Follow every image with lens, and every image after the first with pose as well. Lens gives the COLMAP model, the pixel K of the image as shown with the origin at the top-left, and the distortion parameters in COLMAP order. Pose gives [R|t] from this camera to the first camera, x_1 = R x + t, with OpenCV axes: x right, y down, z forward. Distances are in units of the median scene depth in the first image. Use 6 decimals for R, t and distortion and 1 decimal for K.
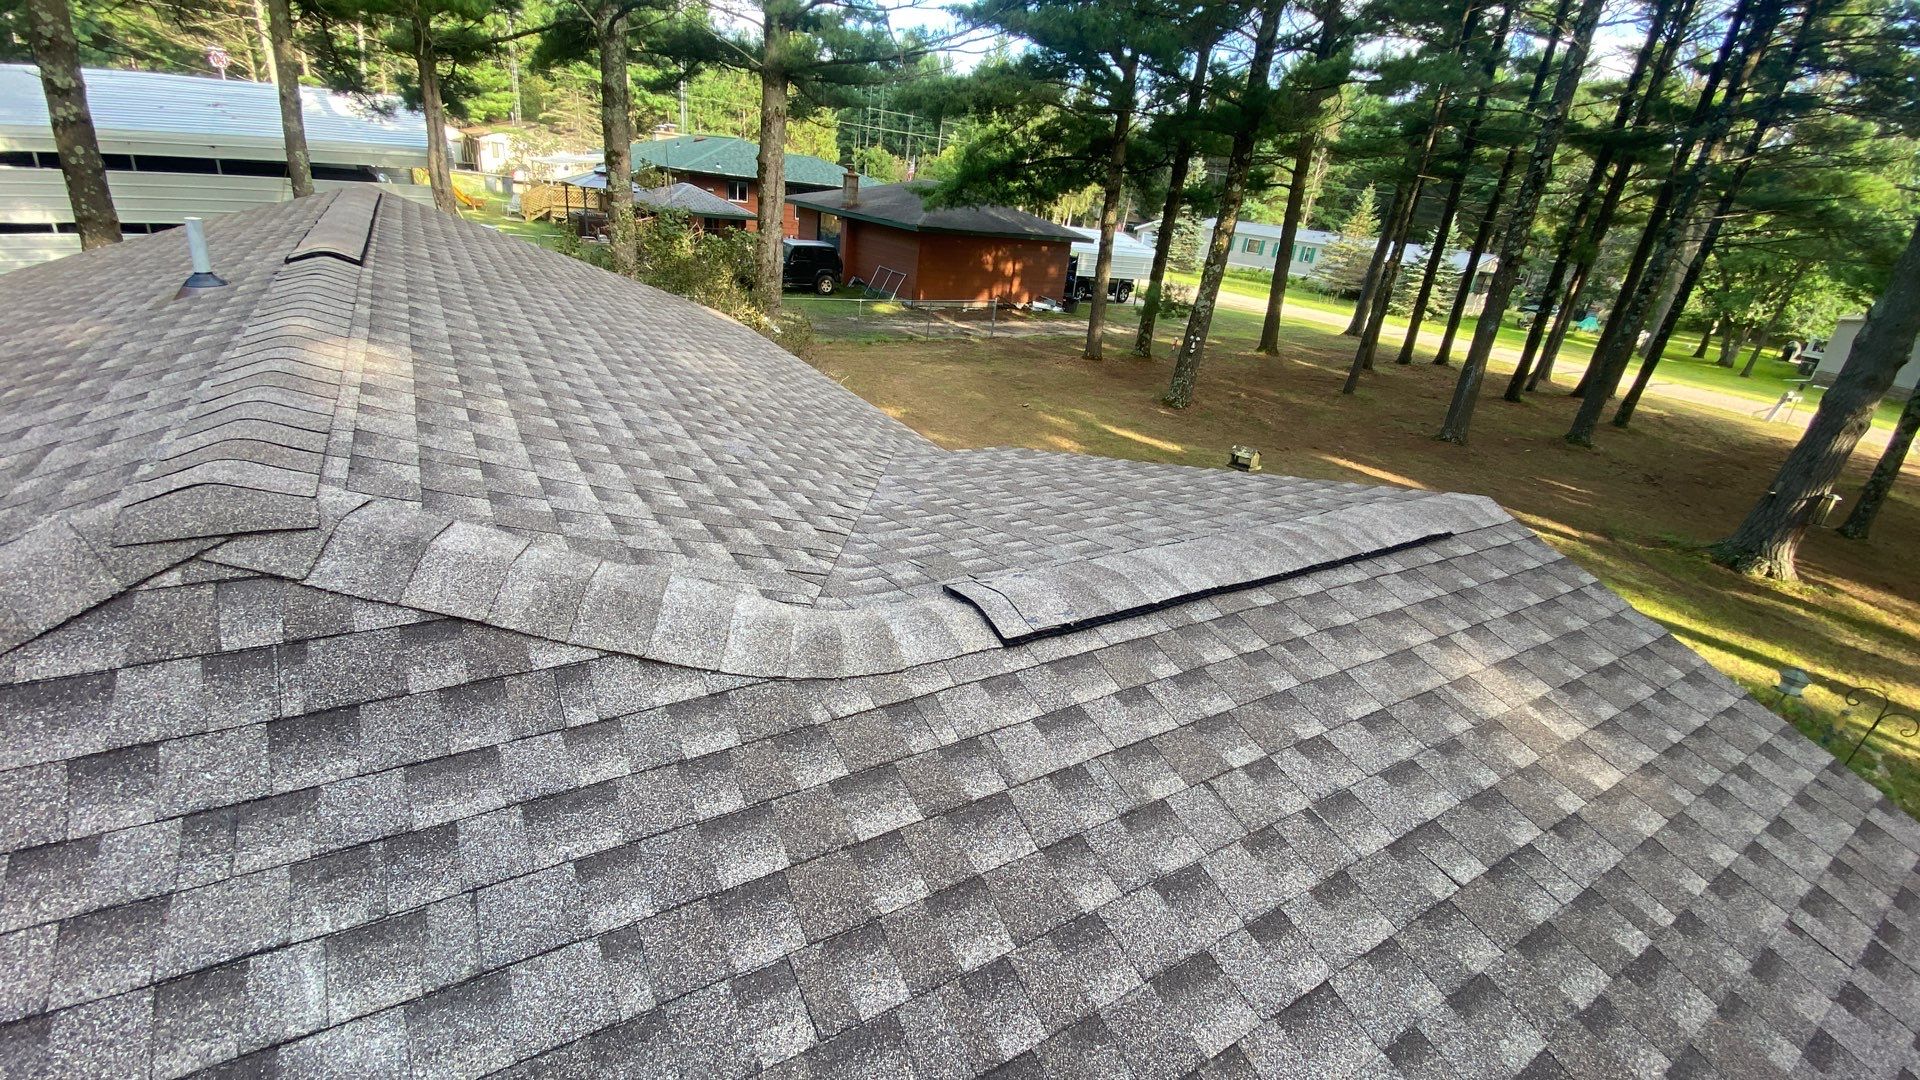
lens RADIAL K [[777.1, 0, 940.0], [0, 777.1, 543.1], [0, 0, 1]] dist [0.031716, -0.022970]
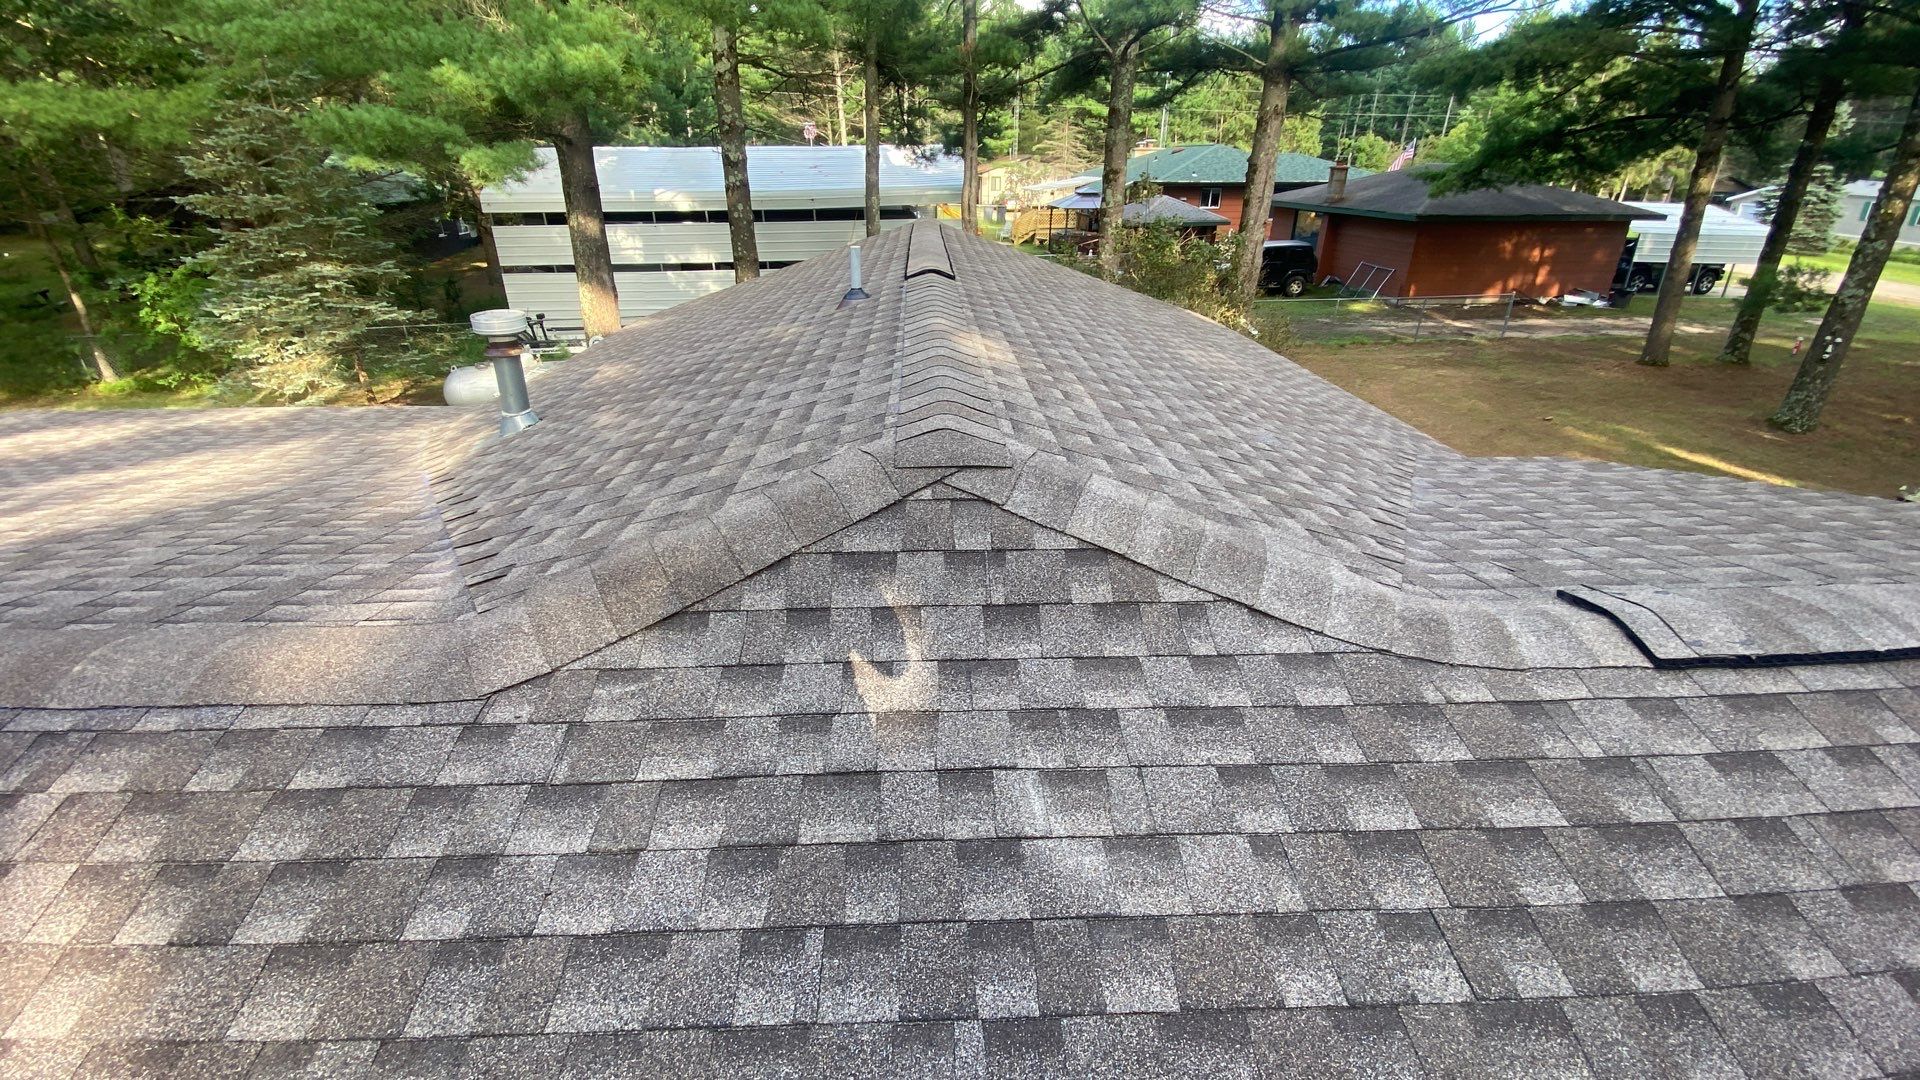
lens RADIAL K [[777.1, 0, 940.0], [0, 777.1, 543.1], [0, 0, 1]] dist [0.031716, -0.022970]
pose [[0.876958, 0.111280, -0.467505, -0.147464], [-0.118032, 0.992897, 0.014931, 0.051731], [0.465846, 0.042087, 0.883864, -0.094394]]
